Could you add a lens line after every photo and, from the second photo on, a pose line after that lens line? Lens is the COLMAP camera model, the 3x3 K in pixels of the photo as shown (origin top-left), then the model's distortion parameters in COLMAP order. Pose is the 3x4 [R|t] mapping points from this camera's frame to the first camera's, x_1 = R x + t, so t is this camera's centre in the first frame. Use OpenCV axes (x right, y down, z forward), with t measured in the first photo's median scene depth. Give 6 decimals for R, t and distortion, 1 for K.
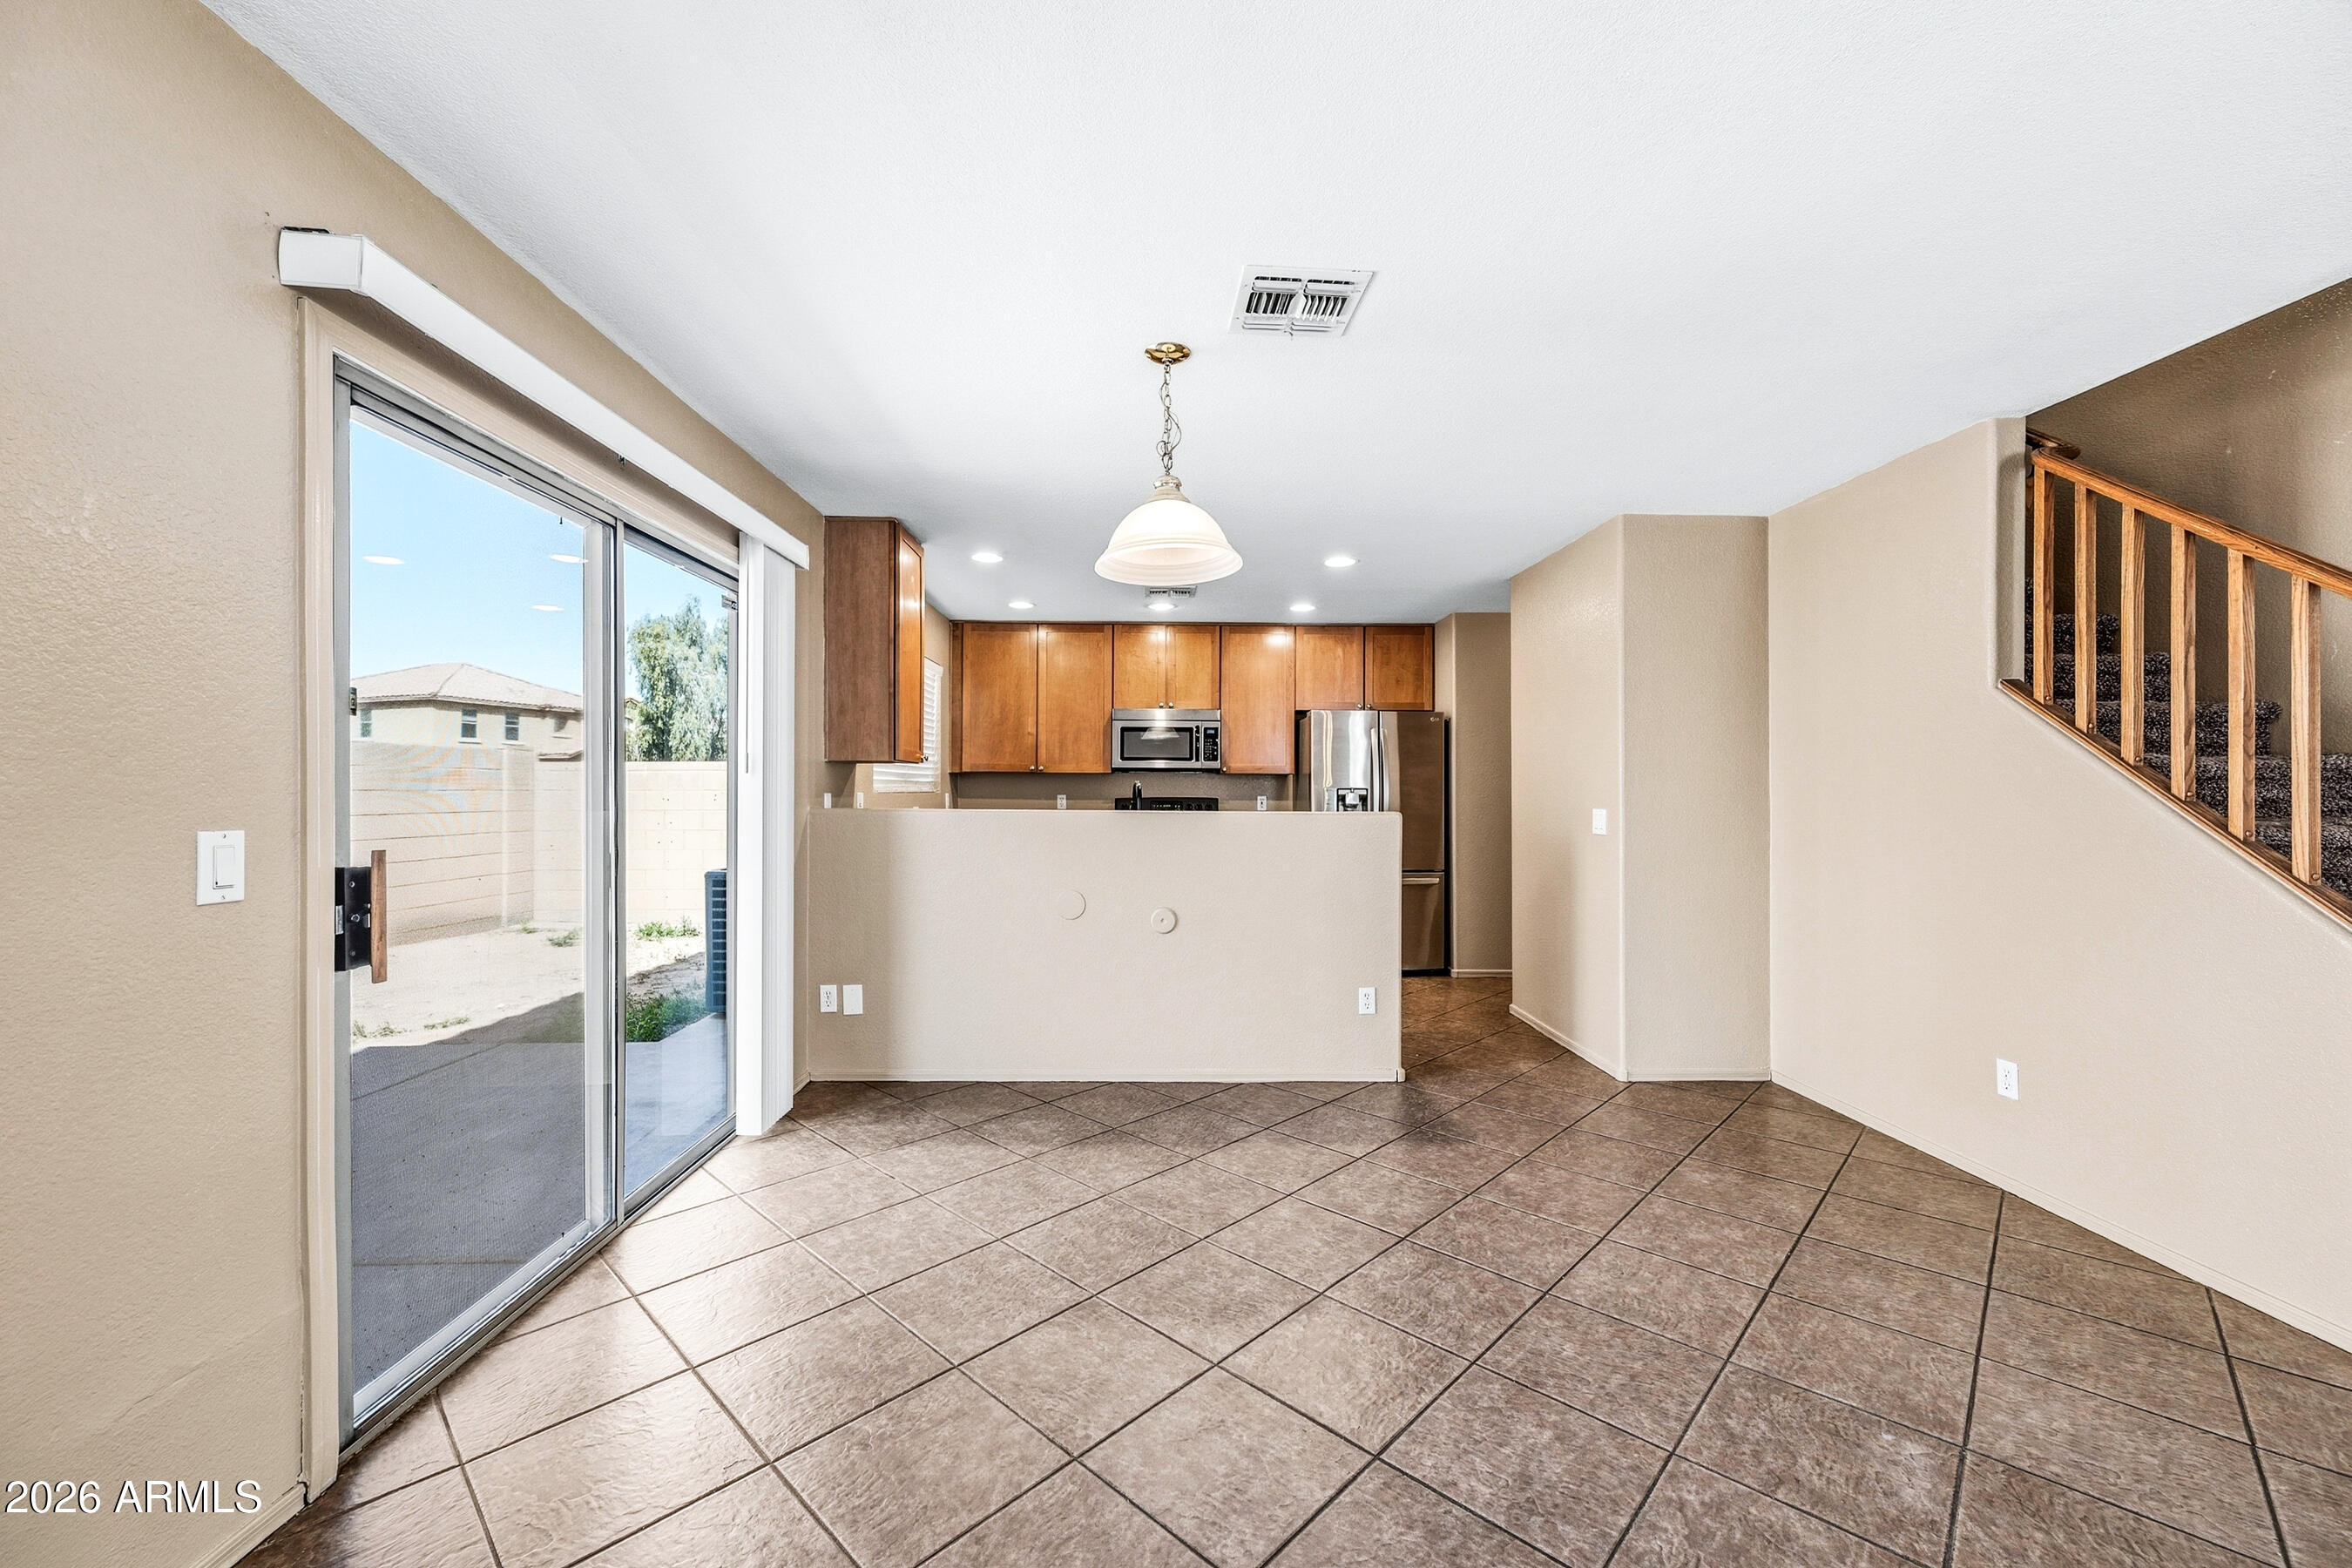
lens RADIAL K [[931.4, 0, 1176.8], [0, 931.4, 786.3], [0, 0, 1]] dist [-0.002740, 0.000143]
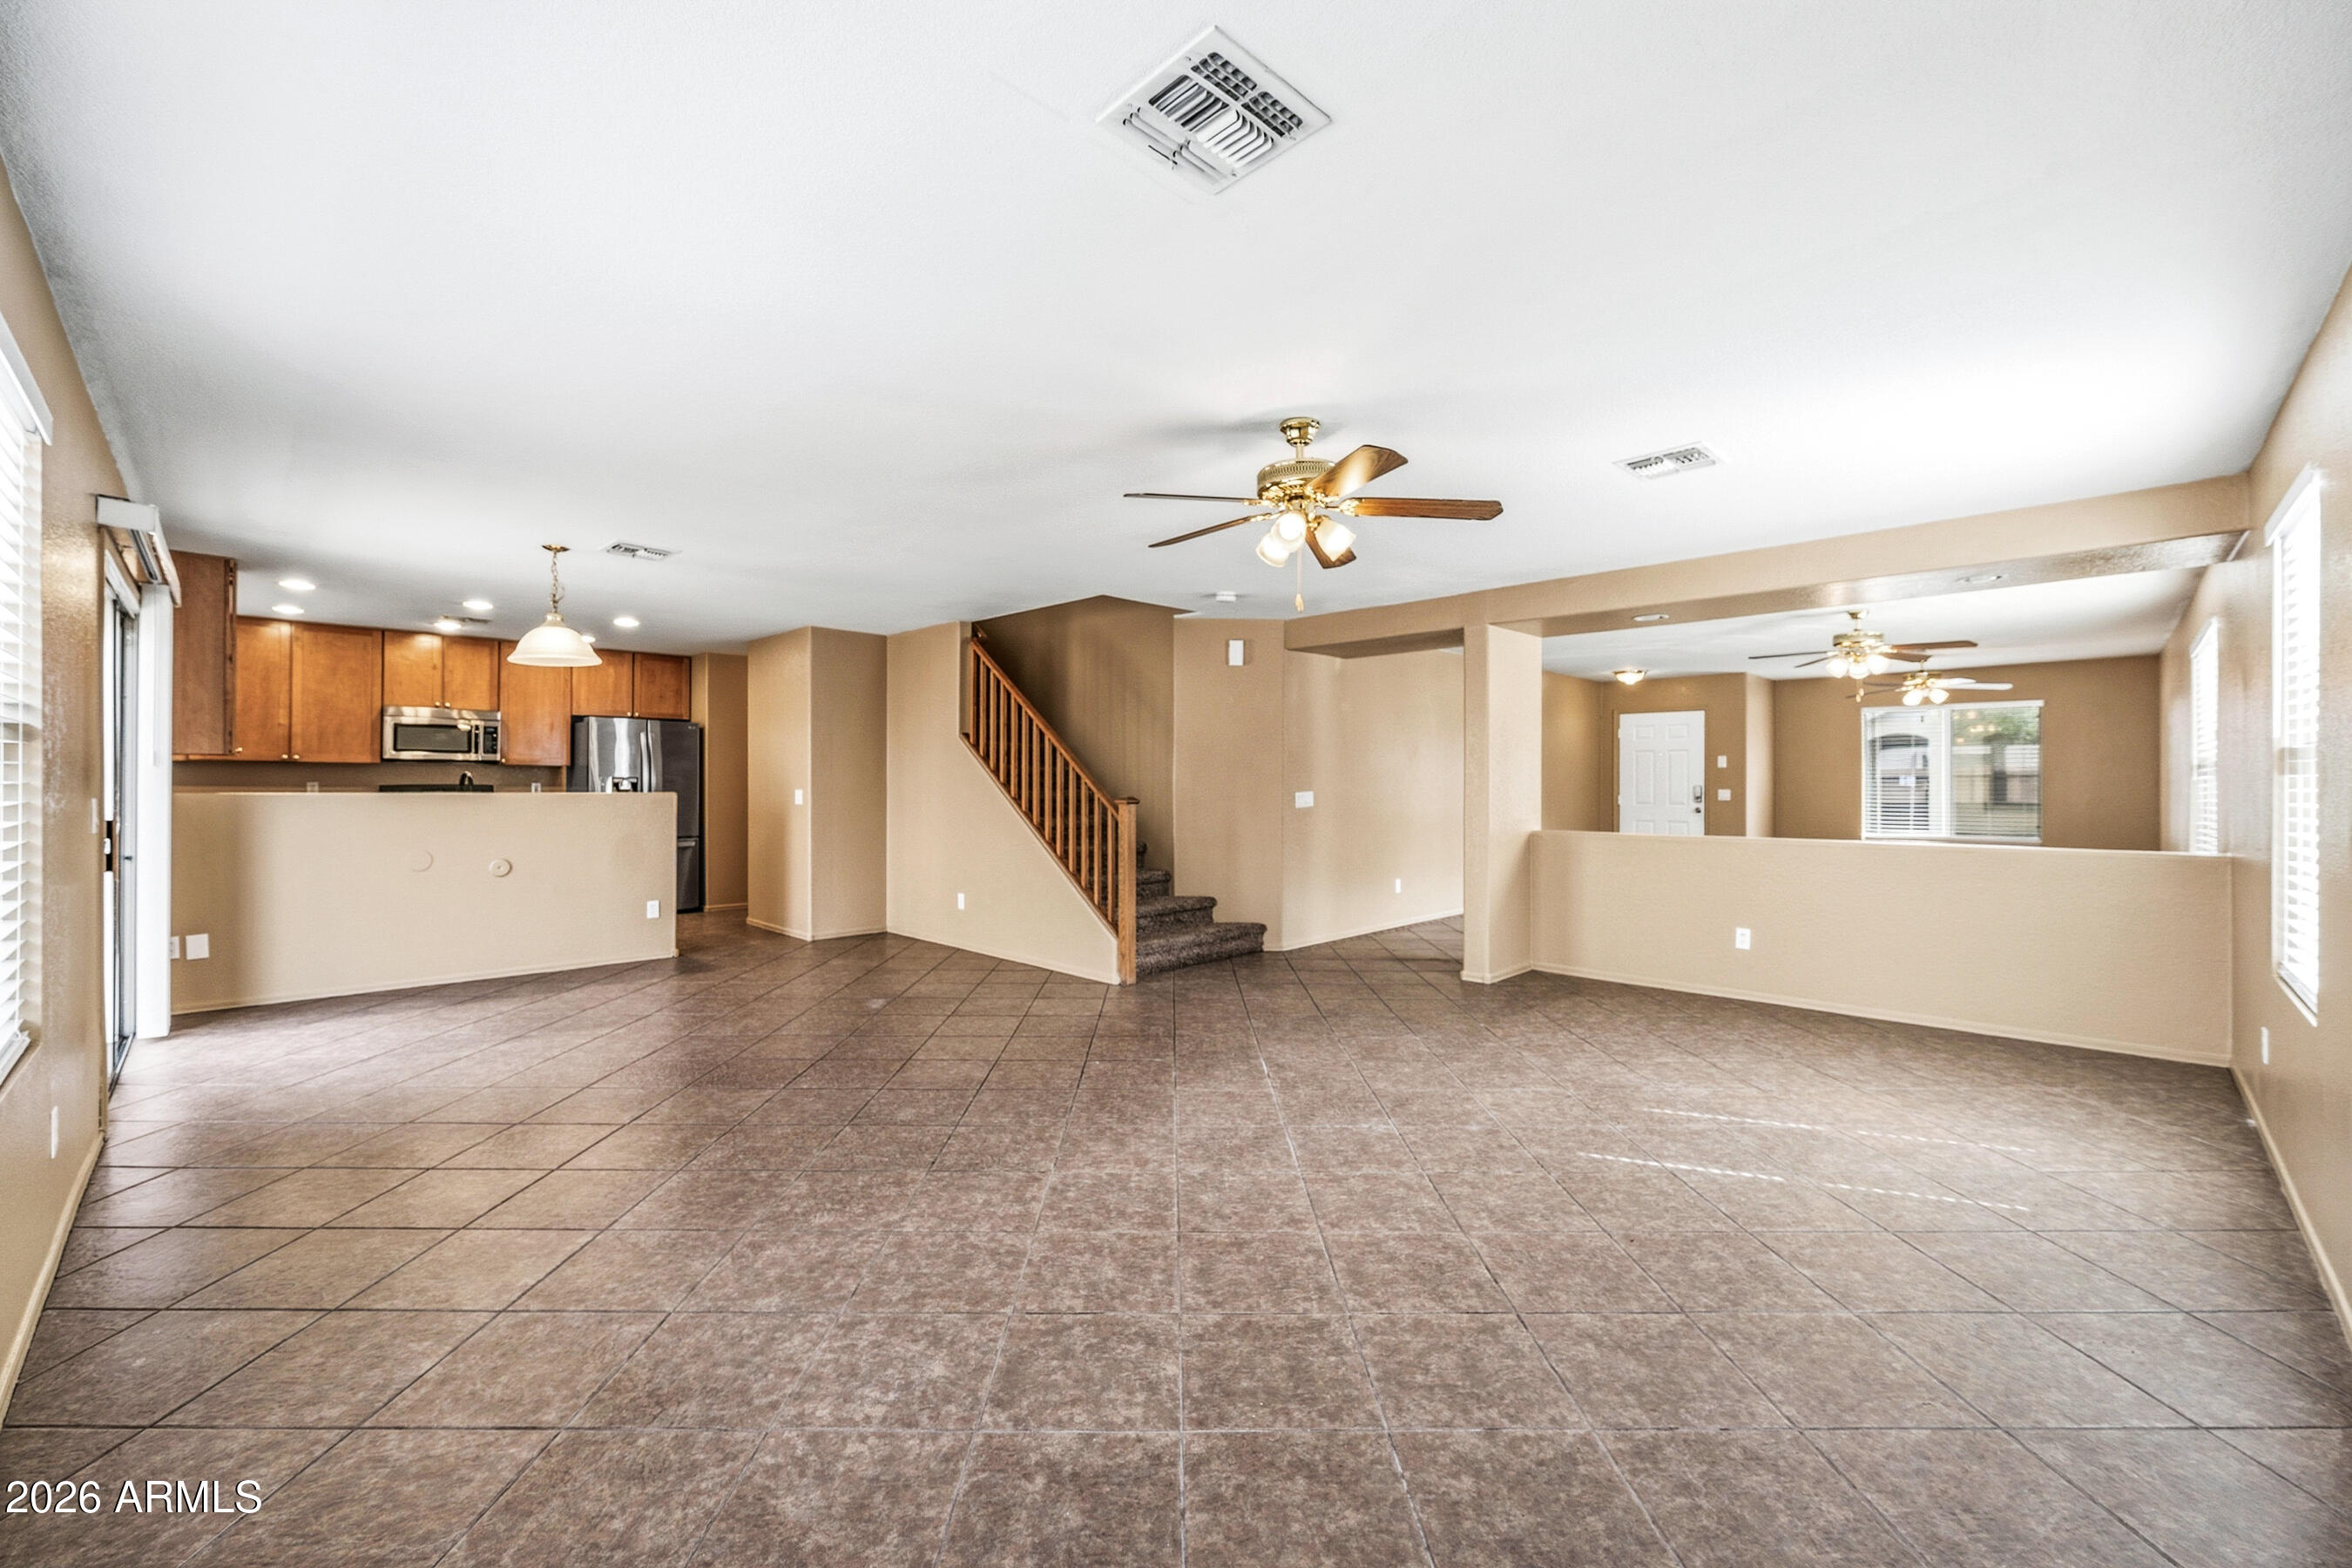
lens RADIAL K [[931.4, 0, 1173.8], [0, 931.4, 773.8], [0, 0, 1]] dist [-0.002740, 0.000143]
pose [[0.720237, 0.004363, 0.693715, -0.162543], [-0.004905, 0.999987, -0.001197, -0.004688], [-0.693711, -0.002541, 0.720249, -0.481939]]
